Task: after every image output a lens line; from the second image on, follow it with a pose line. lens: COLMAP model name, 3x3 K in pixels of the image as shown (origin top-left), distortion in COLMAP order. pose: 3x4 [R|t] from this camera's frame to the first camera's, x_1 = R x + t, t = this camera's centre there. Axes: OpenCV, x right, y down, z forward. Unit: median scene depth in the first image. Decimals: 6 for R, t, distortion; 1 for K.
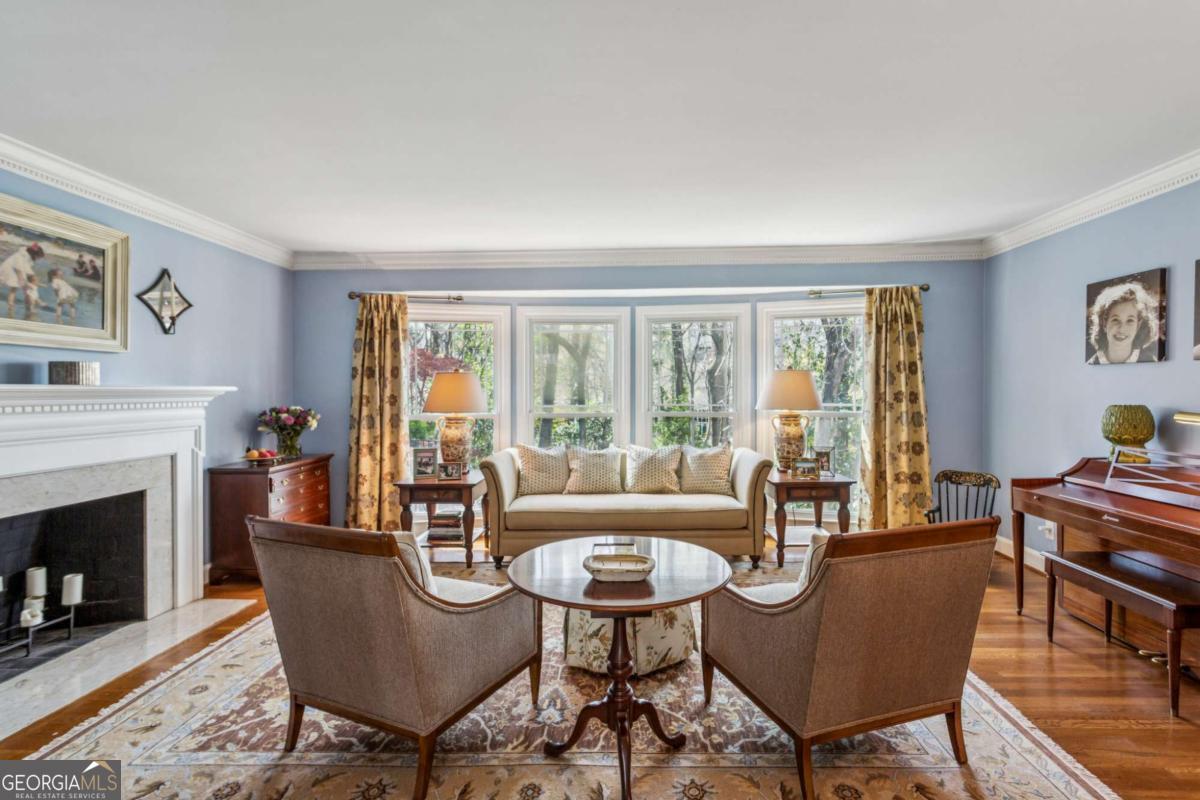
lens RADIAL K [[594.6, 0, 600.4], [0, 594.6, 419.4], [0, 0, 1]] dist [0.002754, 0.000362]
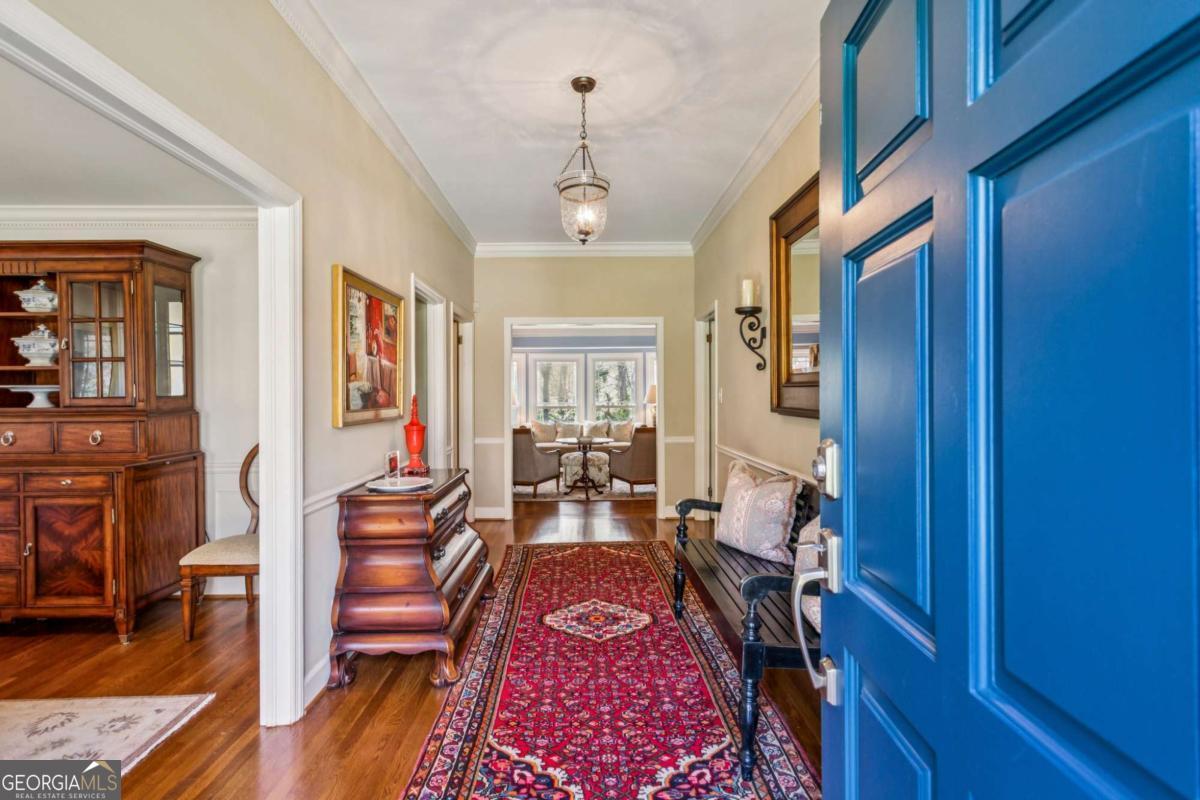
lens RADIAL K [[594.6, 0, 600.4], [0, 594.6, 419.4], [0, 0, 1]] dist [0.002754, 0.000362]
pose [[0.996465, -0.003657, 0.083925, -0.073365], [0.004648, 0.999922, -0.011617, 0.064171], [-0.083876, 0.011966, 0.996404, -1.125470]]
